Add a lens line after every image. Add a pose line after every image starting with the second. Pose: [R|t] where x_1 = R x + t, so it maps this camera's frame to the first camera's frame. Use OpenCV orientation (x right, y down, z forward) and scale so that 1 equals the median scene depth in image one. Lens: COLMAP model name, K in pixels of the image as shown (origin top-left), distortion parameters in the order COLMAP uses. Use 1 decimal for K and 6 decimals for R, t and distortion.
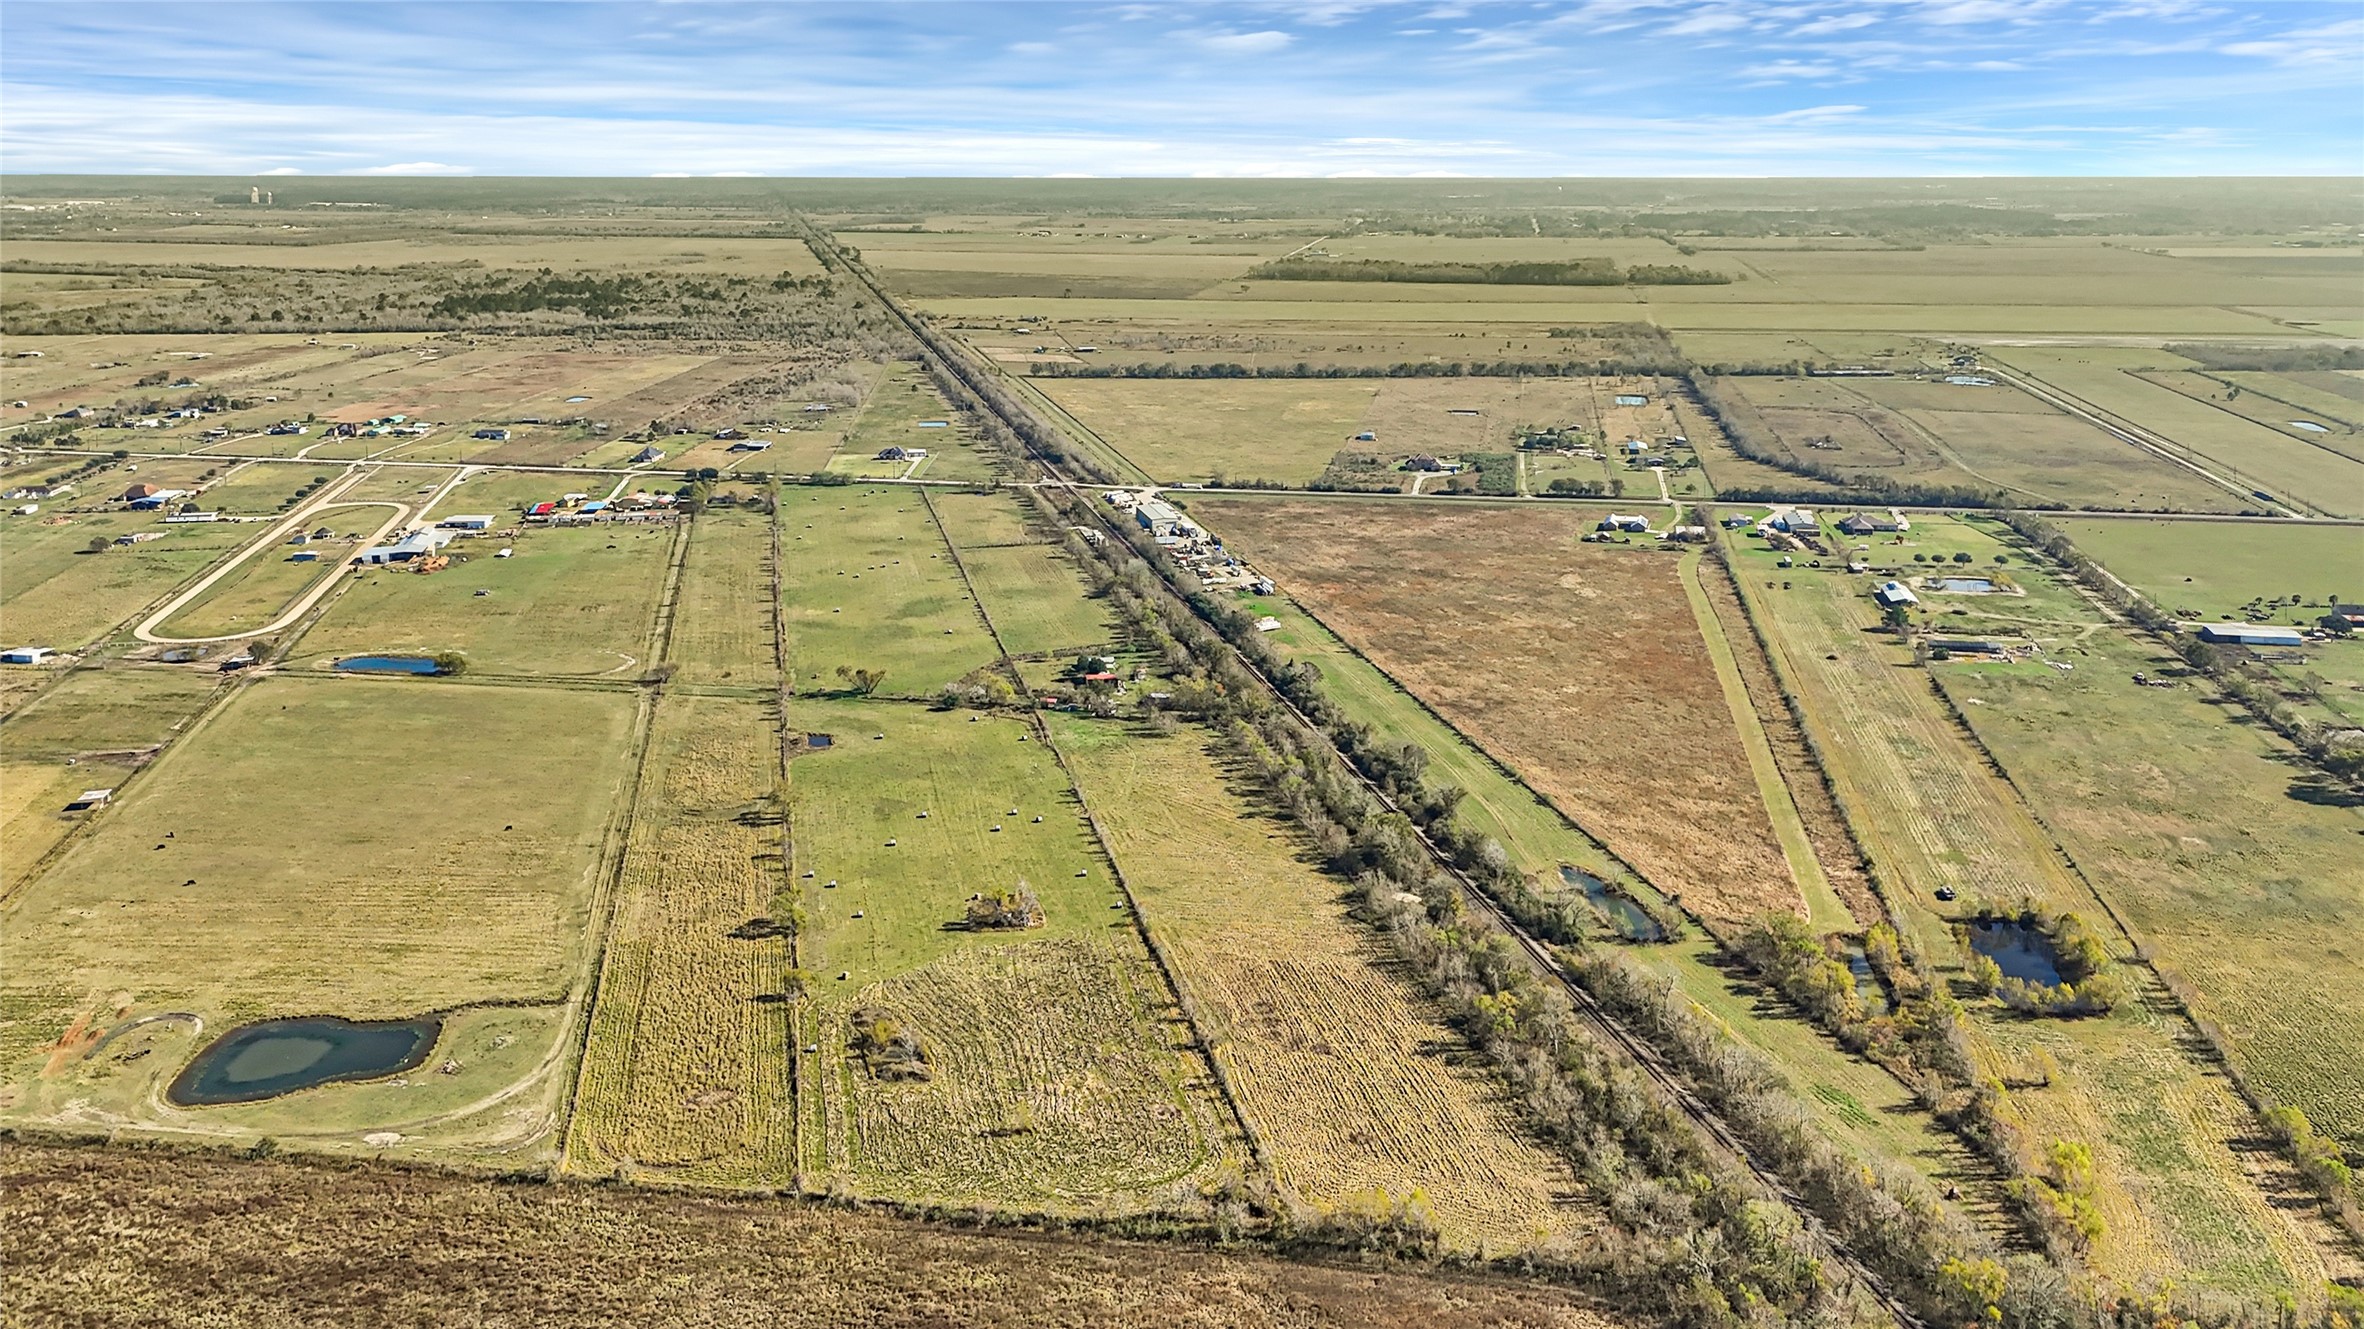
lens RADIAL K [[1796.7, 0, 1183.2], [0, 1796.7, 716.8], [0, 0, 1]] dist [0.209448, -0.516358]
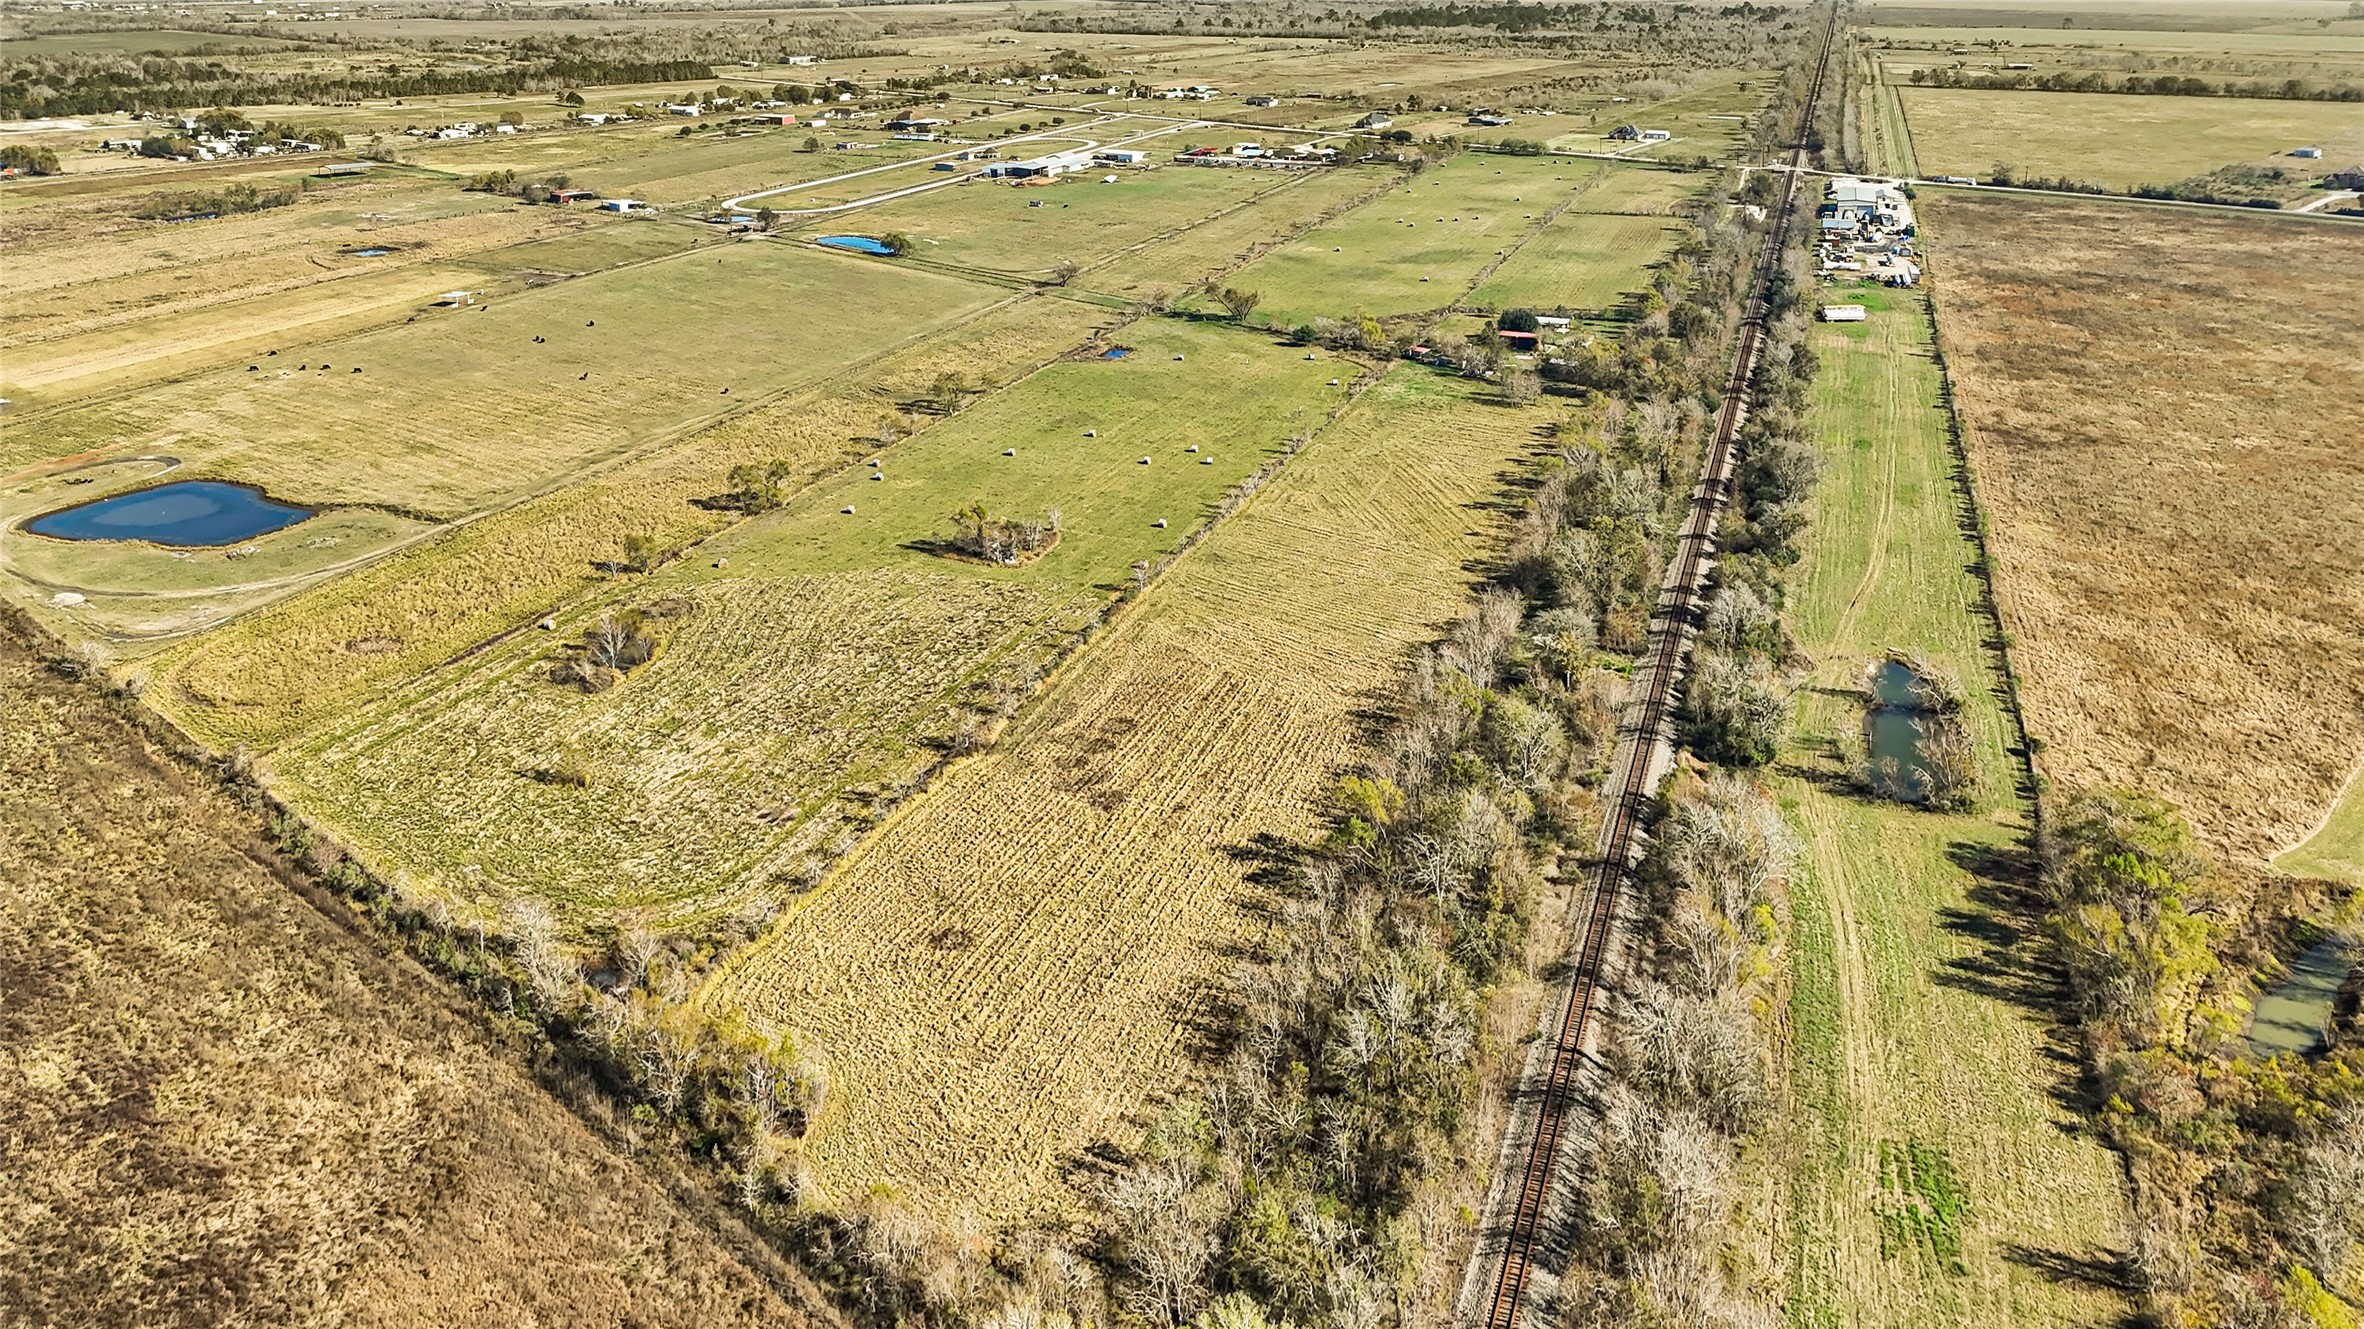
lens RADIAL K [[1709.2, 0, 1178.6], [0, 1709.2, 660.3], [0, 0, 1]] dist [0.062716, -0.044067]
pose [[0.836217, 0.213798, -0.505007, 0.301370], [-0.164844, 0.976282, 0.140360, 0.044483], [0.523038, -0.034124, 0.851626, 0.433370]]
